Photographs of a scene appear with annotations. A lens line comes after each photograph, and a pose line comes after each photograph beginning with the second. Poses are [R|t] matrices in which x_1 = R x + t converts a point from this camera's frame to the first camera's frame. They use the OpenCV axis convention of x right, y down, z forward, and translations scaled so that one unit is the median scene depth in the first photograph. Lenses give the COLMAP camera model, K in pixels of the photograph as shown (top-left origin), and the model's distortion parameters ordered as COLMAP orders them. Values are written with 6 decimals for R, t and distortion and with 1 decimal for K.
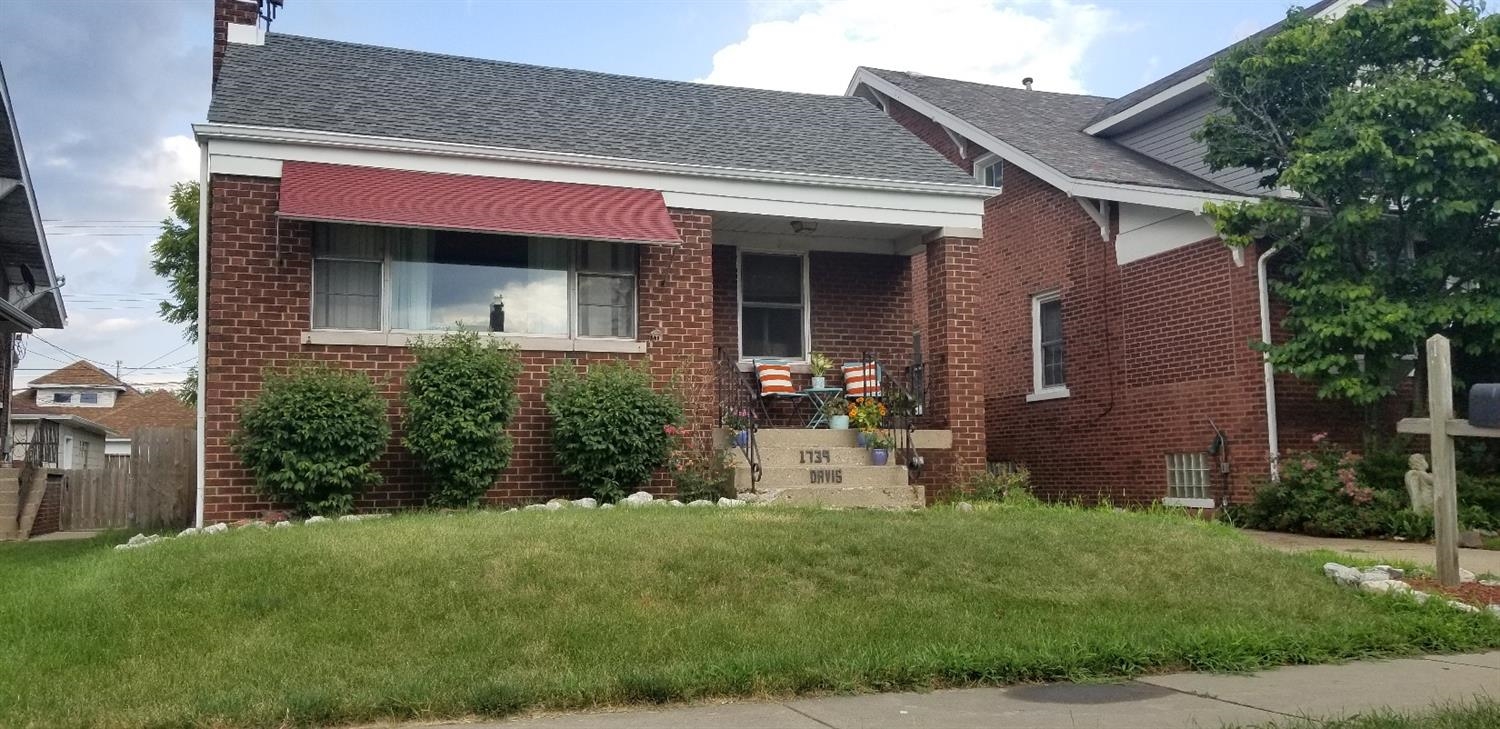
lens RADIAL K [[1163.0, 0, 727.6], [0, 1163.0, 370.5], [0, 0, 1]] dist [0.088512, -0.138321]
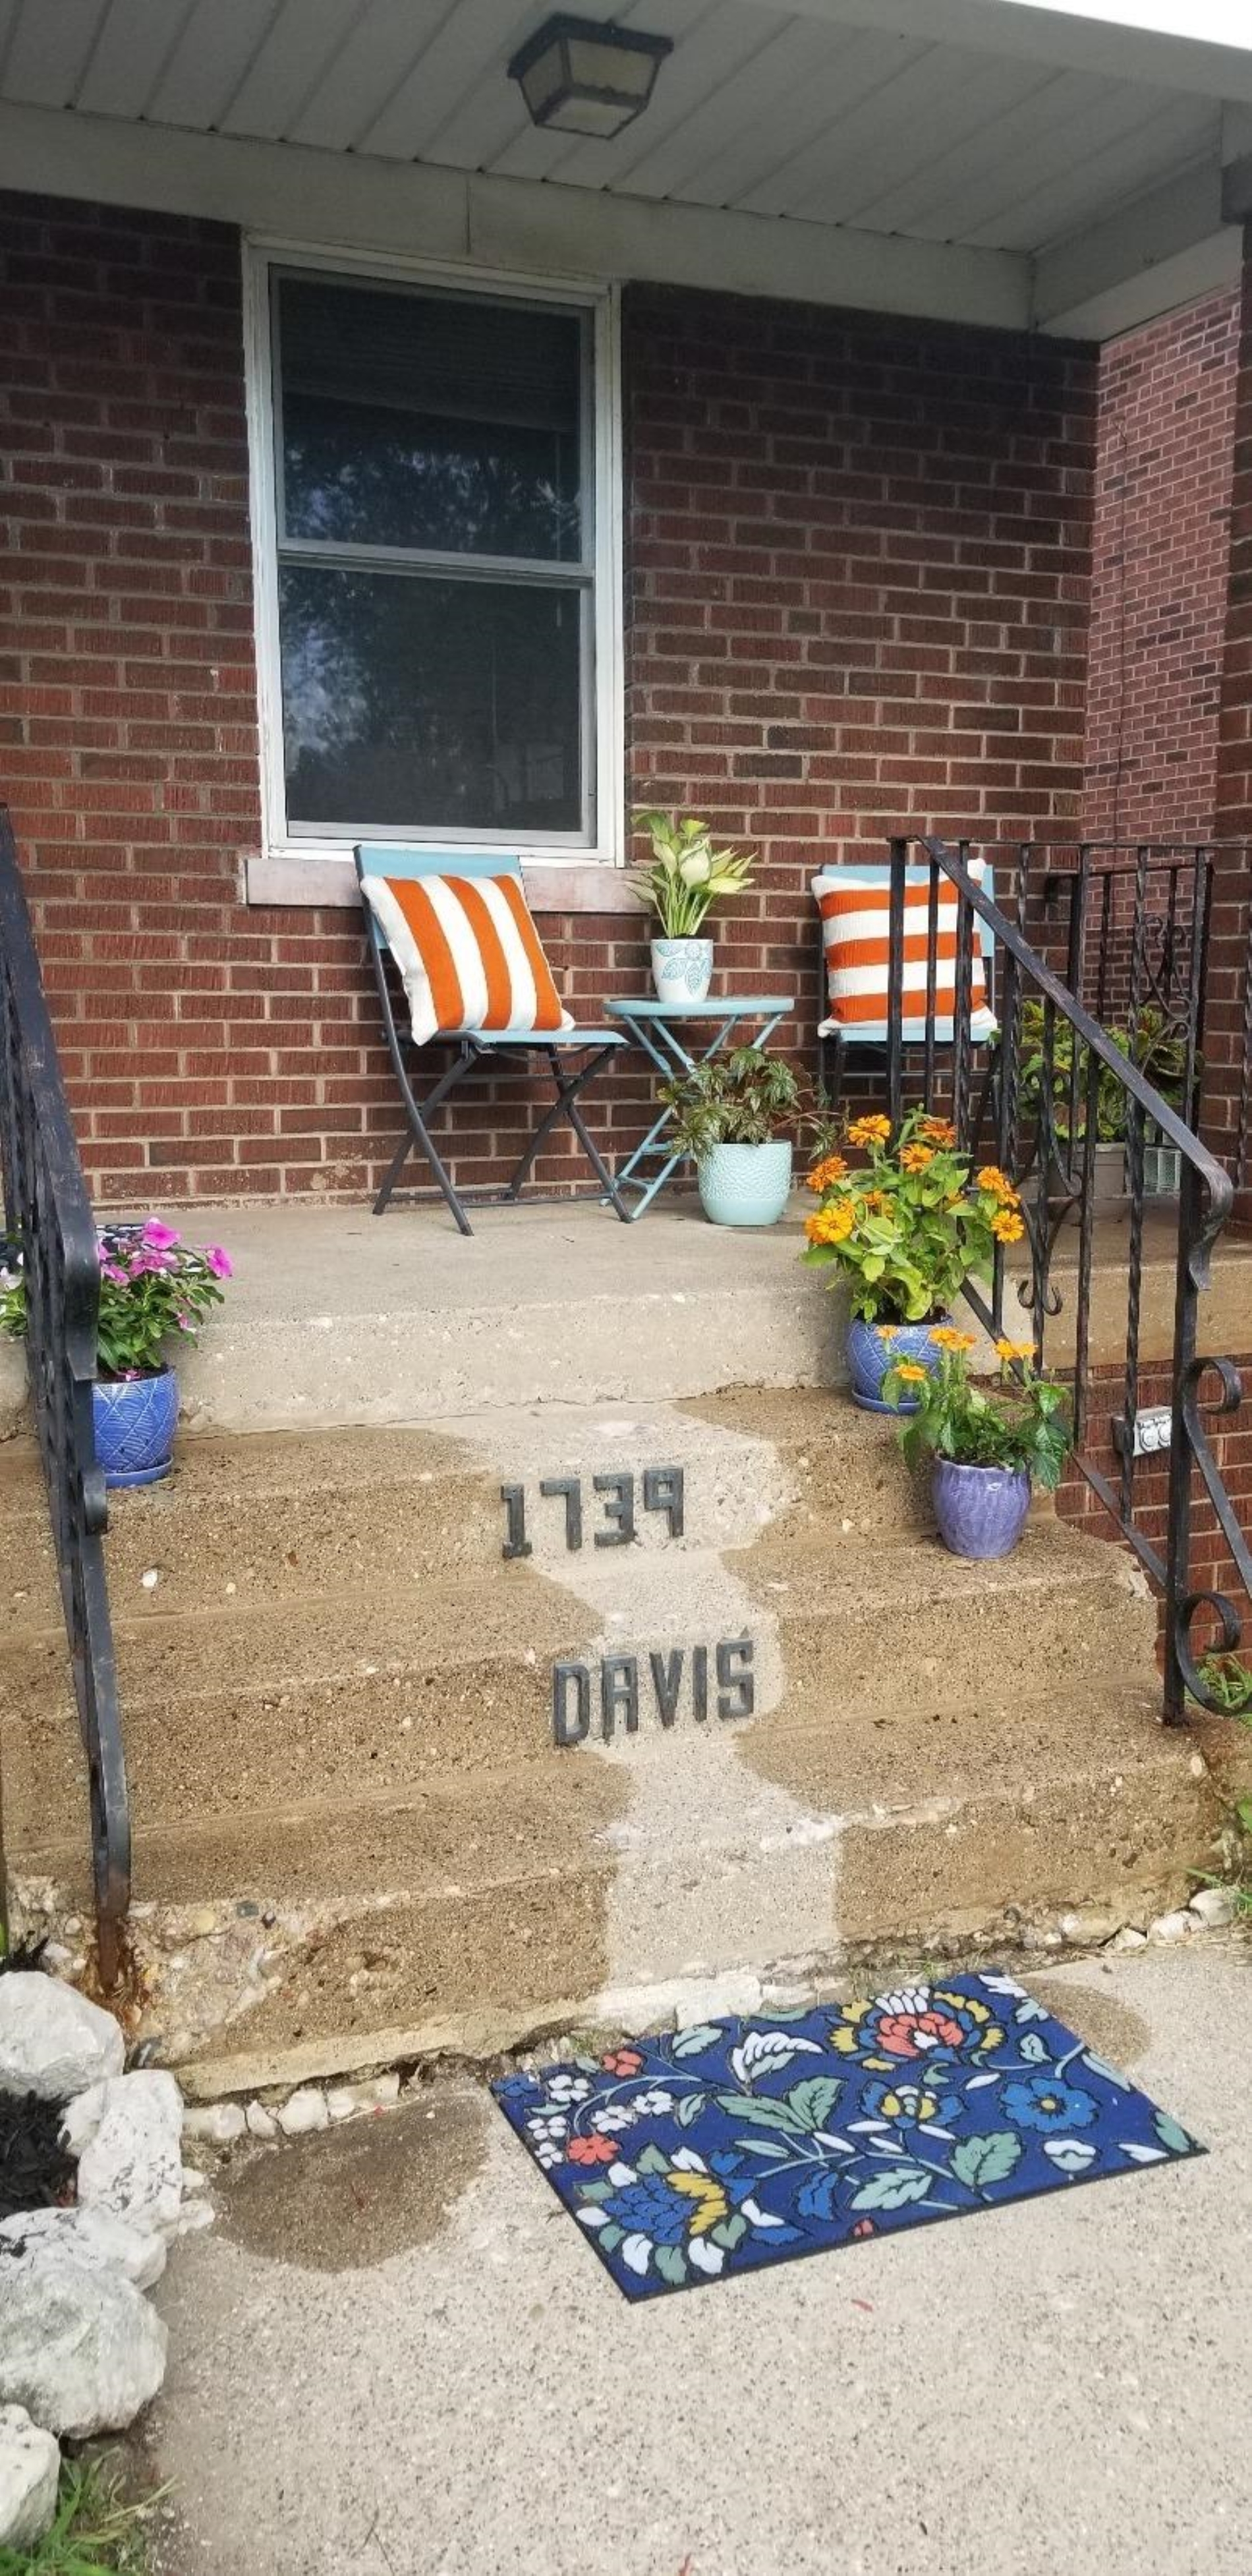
lens RADIAL K [[1996.9, 0, 630.7], [0, 1996.9, 1327.5], [0, 0, 1]] dist [0.088512, -0.138321]
pose [[0.998759, 0.007571, 0.049234, 0.060575], [-0.020502, 0.963265, 0.267768, -0.024507], [-0.045398, -0.268445, 0.962225, 0.675820]]
